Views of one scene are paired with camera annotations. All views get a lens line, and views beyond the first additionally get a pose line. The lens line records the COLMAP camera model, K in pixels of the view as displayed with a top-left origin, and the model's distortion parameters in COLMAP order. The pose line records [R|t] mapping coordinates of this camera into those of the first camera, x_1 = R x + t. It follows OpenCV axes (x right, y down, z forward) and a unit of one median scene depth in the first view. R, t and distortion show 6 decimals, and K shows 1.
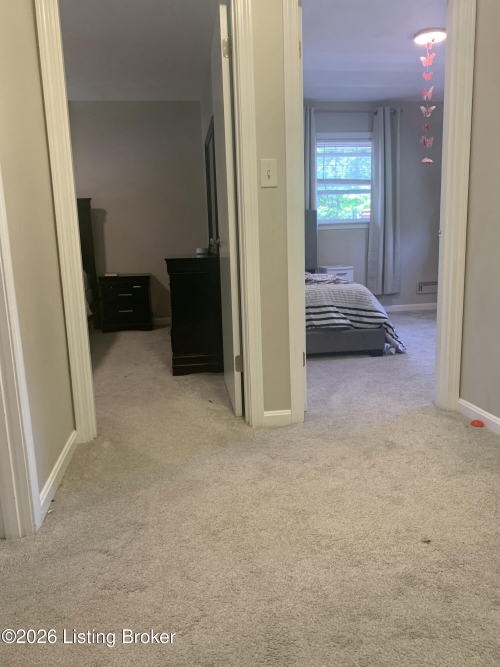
lens RADIAL K [[511.1, 0, 248.3], [0, 511.1, 337.3], [0, 0, 1]] dist [0.010152, -0.041418]
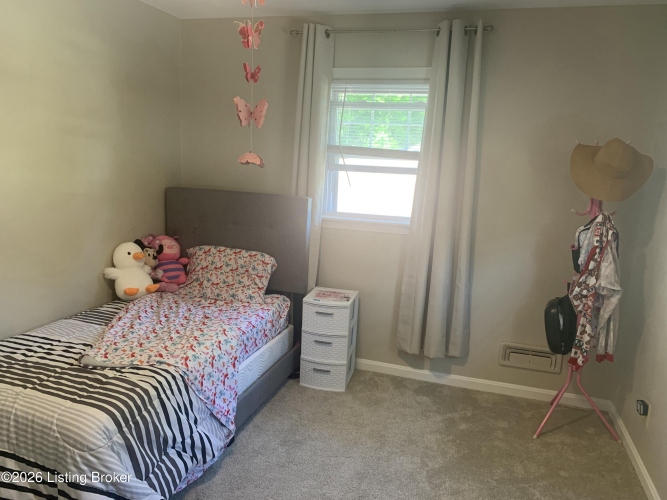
lens RADIAL K [[511.1, 0, 334.2], [0, 511.1, 246.2], [0, 0, 1]] dist [0.010152, -0.041418]
pose [[0.907179, 0.141824, -0.396122, 0.812417], [-0.155813, 0.987781, -0.003180, -0.395861], [0.390831, 0.064606, 0.918192, 0.955787]]
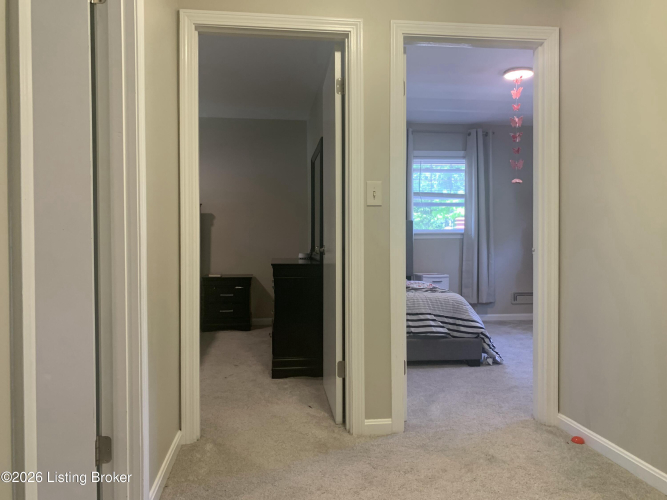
lens RADIAL K [[511.1, 0, 329.8], [0, 511.1, 244.3], [0, 0, 1]] dist [0.010152, -0.041418]
pose [[0.999165, 0.032190, -0.025161, -0.019564], [-0.036252, 0.982522, -0.182580, -0.006085], [0.018844, 0.183340, 0.982869, -0.049442]]
